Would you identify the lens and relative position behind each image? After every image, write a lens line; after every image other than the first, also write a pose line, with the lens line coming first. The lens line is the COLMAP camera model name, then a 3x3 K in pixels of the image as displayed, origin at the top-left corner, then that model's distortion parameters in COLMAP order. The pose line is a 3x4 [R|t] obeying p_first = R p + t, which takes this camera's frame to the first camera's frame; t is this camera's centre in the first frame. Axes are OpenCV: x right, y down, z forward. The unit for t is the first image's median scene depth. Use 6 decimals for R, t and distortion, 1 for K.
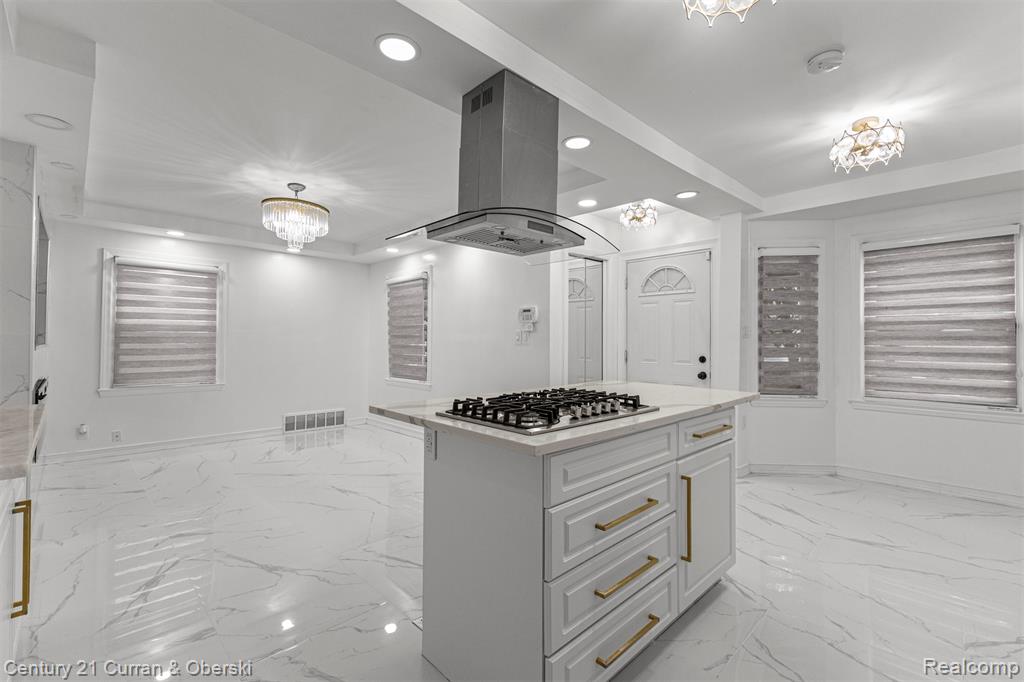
lens RADIAL K [[445.1, 0, 512.0], [0, 445.1, 341.0], [0, 0, 1]] dist [0.008547, -0.000021]
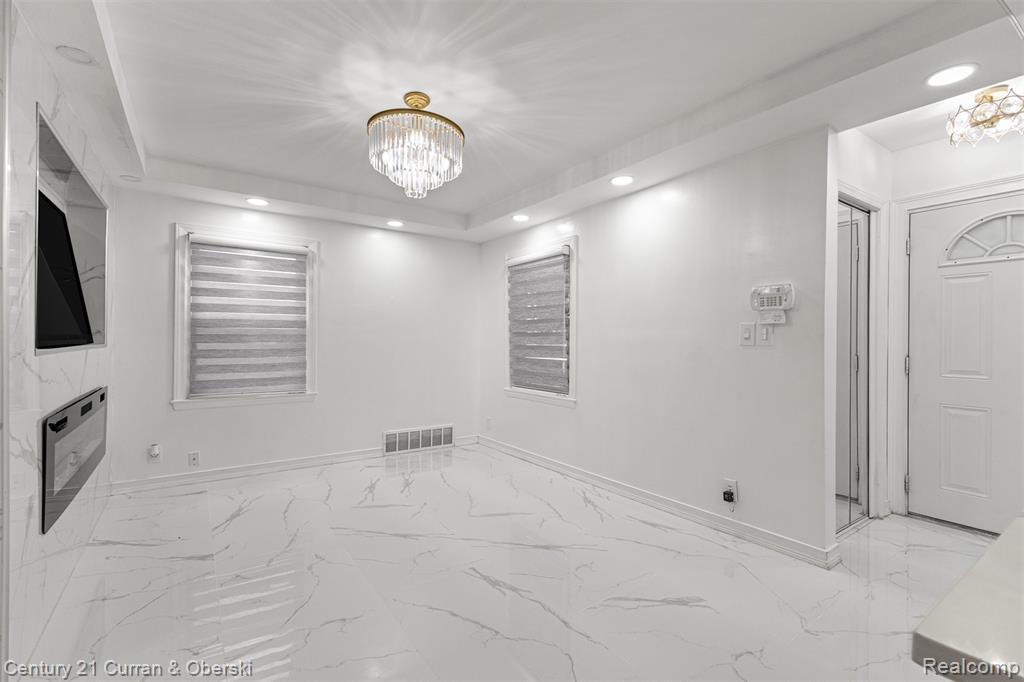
lens RADIAL K [[445.1, 0, 512.0], [0, 445.1, 341.0], [0, 0, 1]] dist [0.008547, -0.000021]
pose [[0.987464, 0.000407, -0.157843, -0.179414], [0.000274, 0.999991, 0.004298, -0.001257], [0.157844, -0.004288, 0.987455, 0.280588]]
